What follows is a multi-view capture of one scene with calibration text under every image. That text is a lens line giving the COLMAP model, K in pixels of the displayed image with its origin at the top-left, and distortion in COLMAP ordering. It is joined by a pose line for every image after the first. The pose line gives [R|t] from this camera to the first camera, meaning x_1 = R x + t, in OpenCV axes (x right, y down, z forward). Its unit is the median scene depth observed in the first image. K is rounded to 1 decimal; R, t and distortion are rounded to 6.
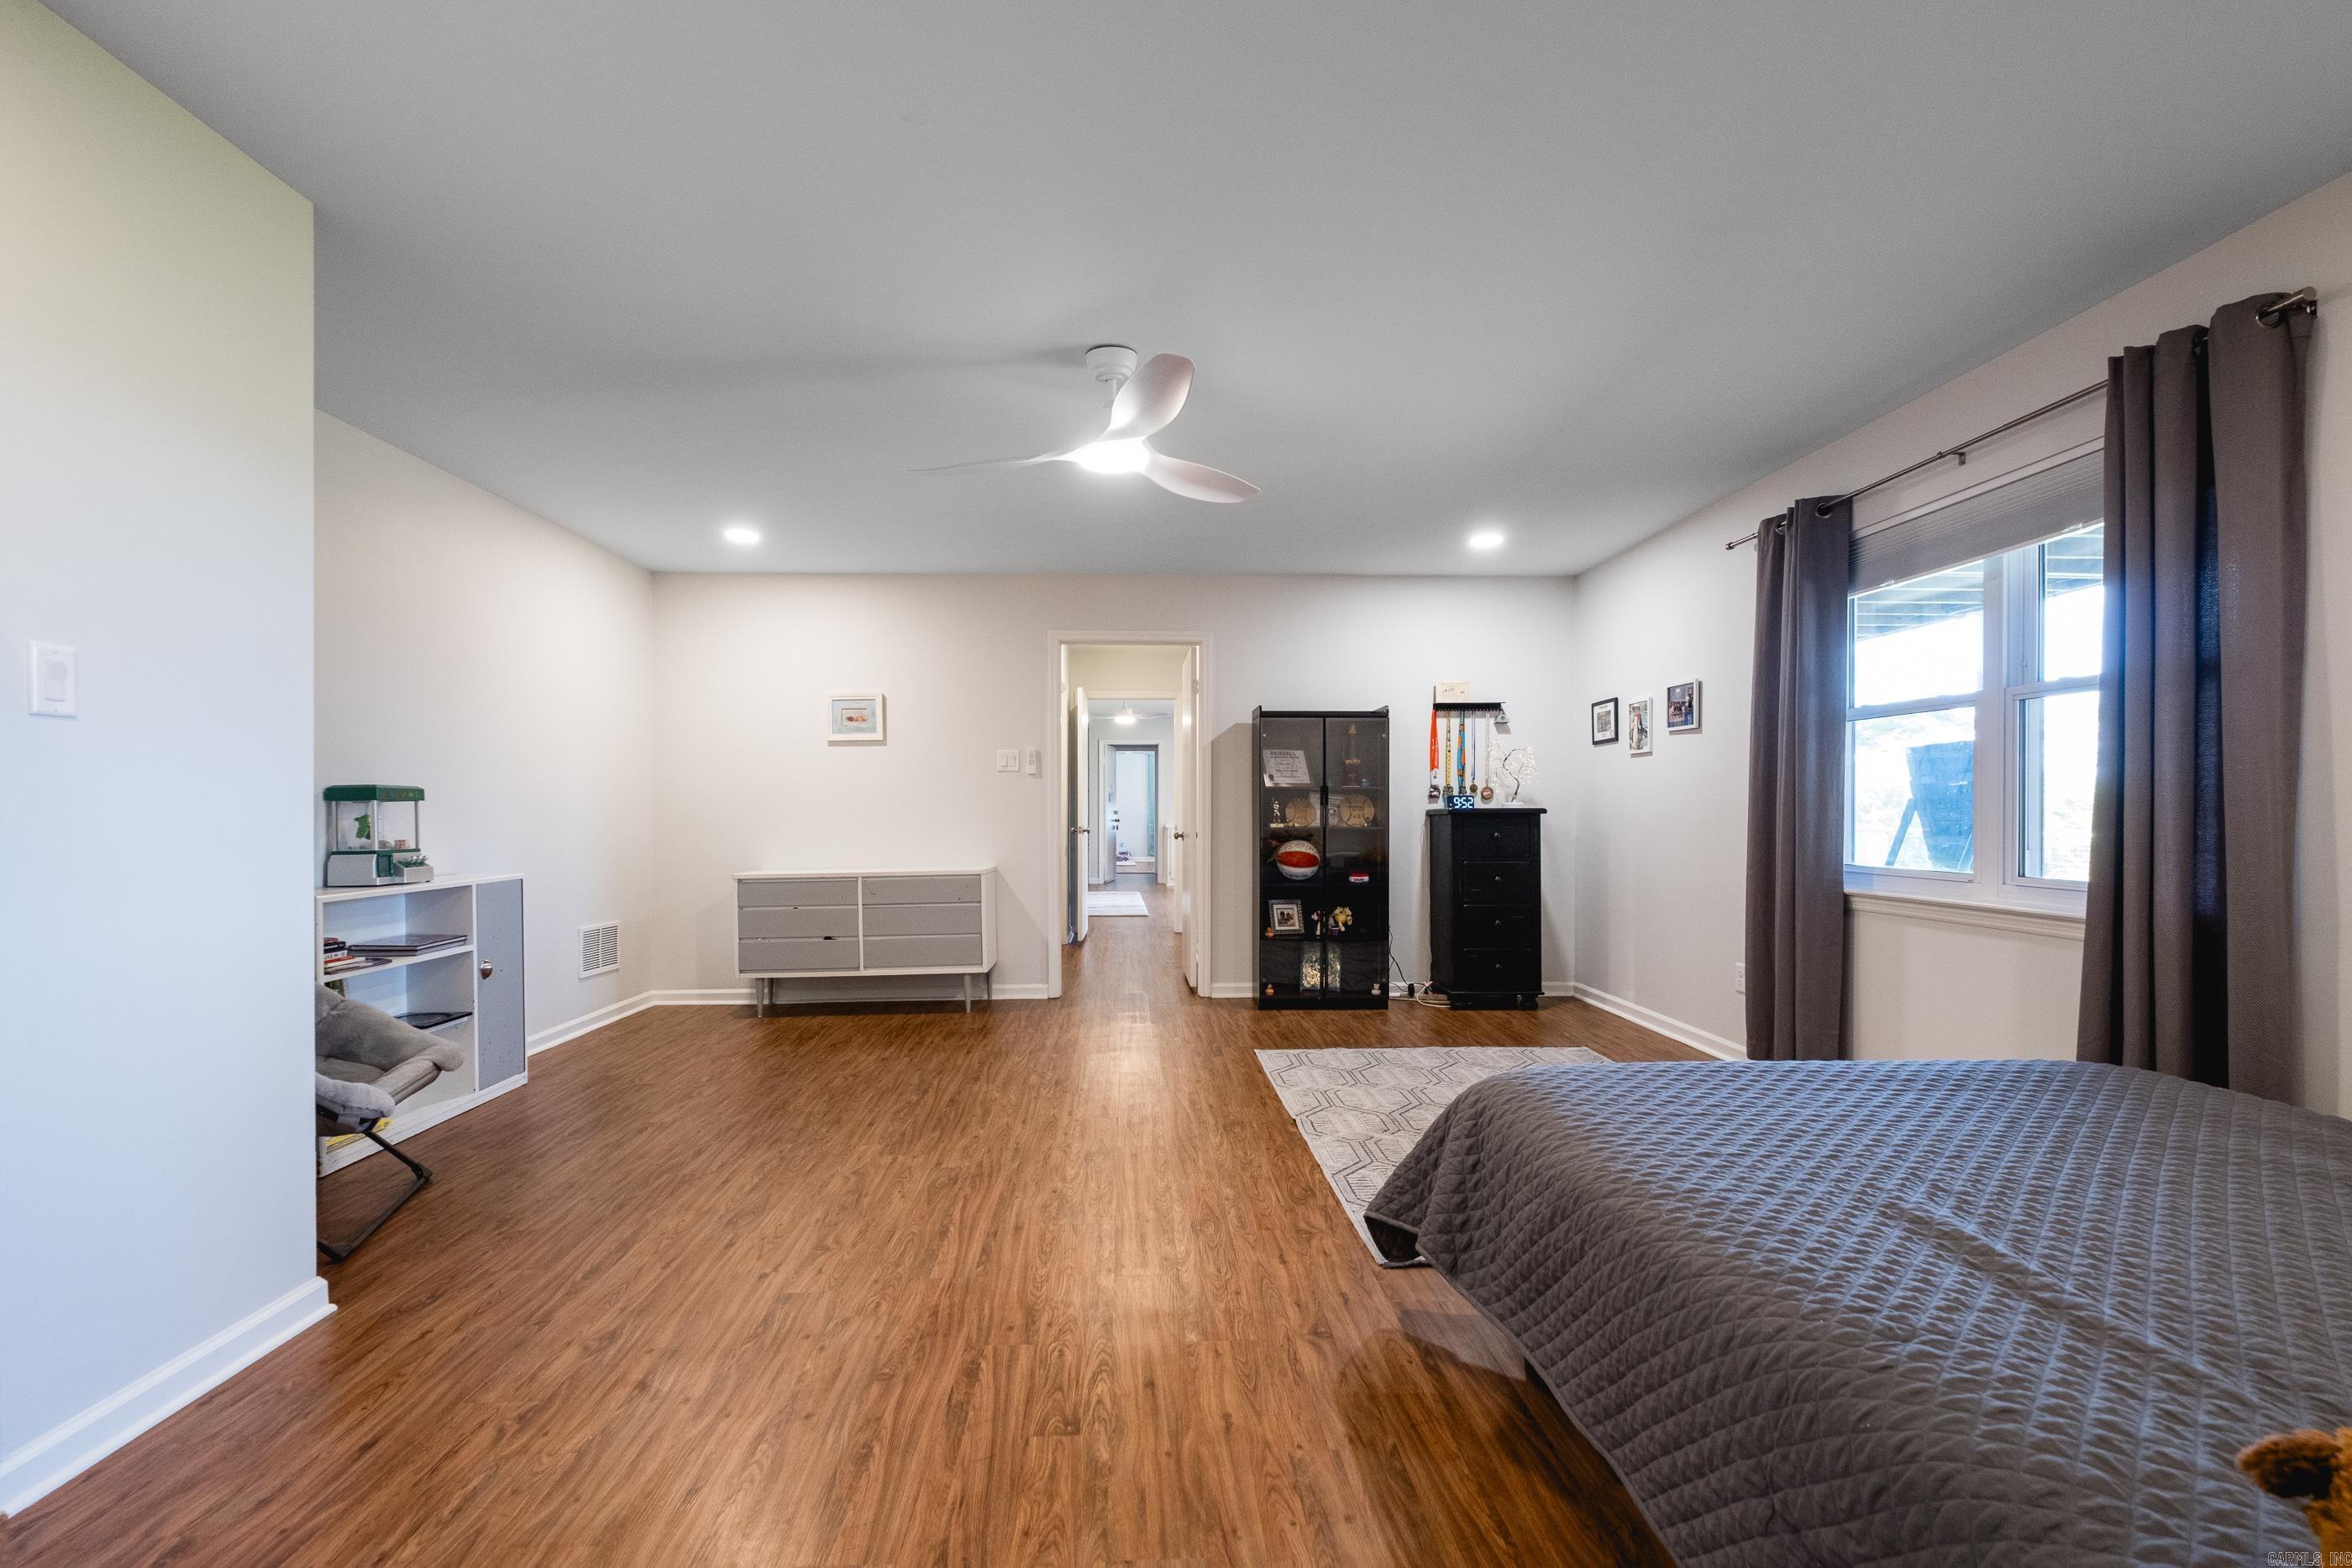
lens RADIAL K [[1024.0, 0, 1186.0], [0, 1024.0, 784.9], [0, 0, 1]] dist [-0.001128, -0.000882]
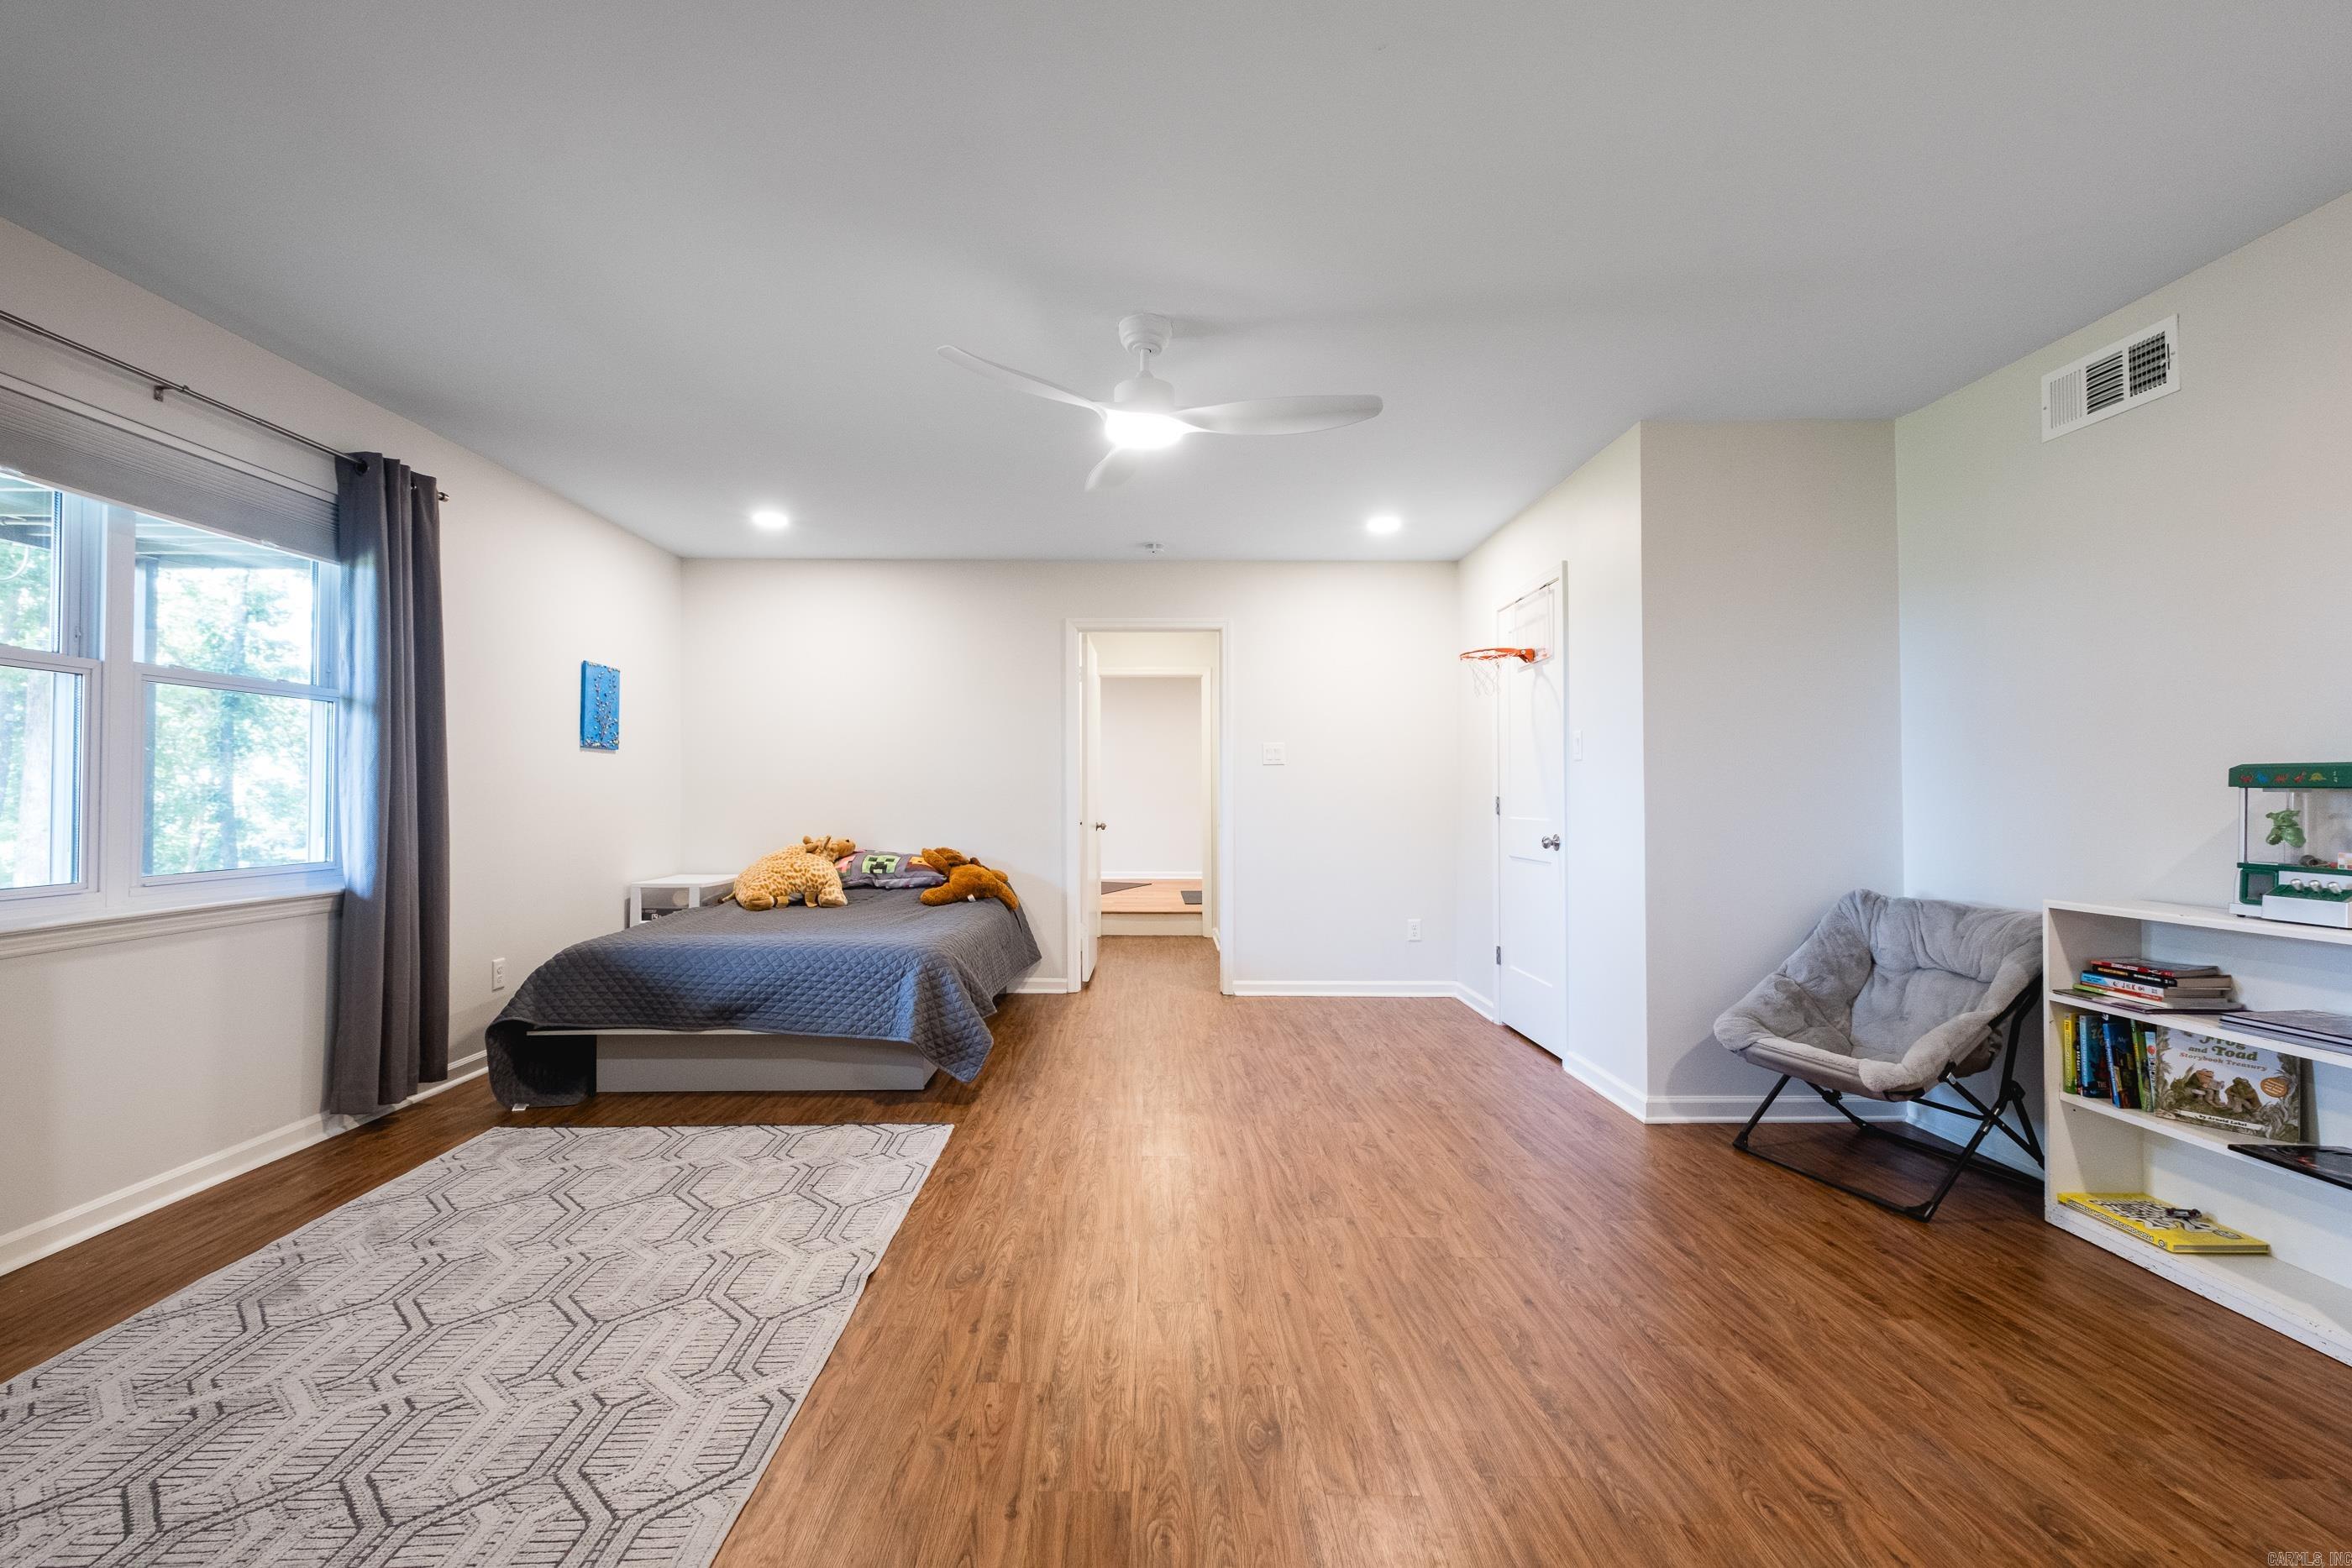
lens RADIAL K [[1024.0, 0, 1186.0], [0, 1024.0, 784.9], [0, 0, 1]] dist [-0.001128, -0.000882]
pose [[-0.999693, 0.001261, 0.024737, -0.130113], [0.000480, 0.999503, -0.031536, 0.037676], [-0.024764, -0.031514, -0.999196, 1.894377]]
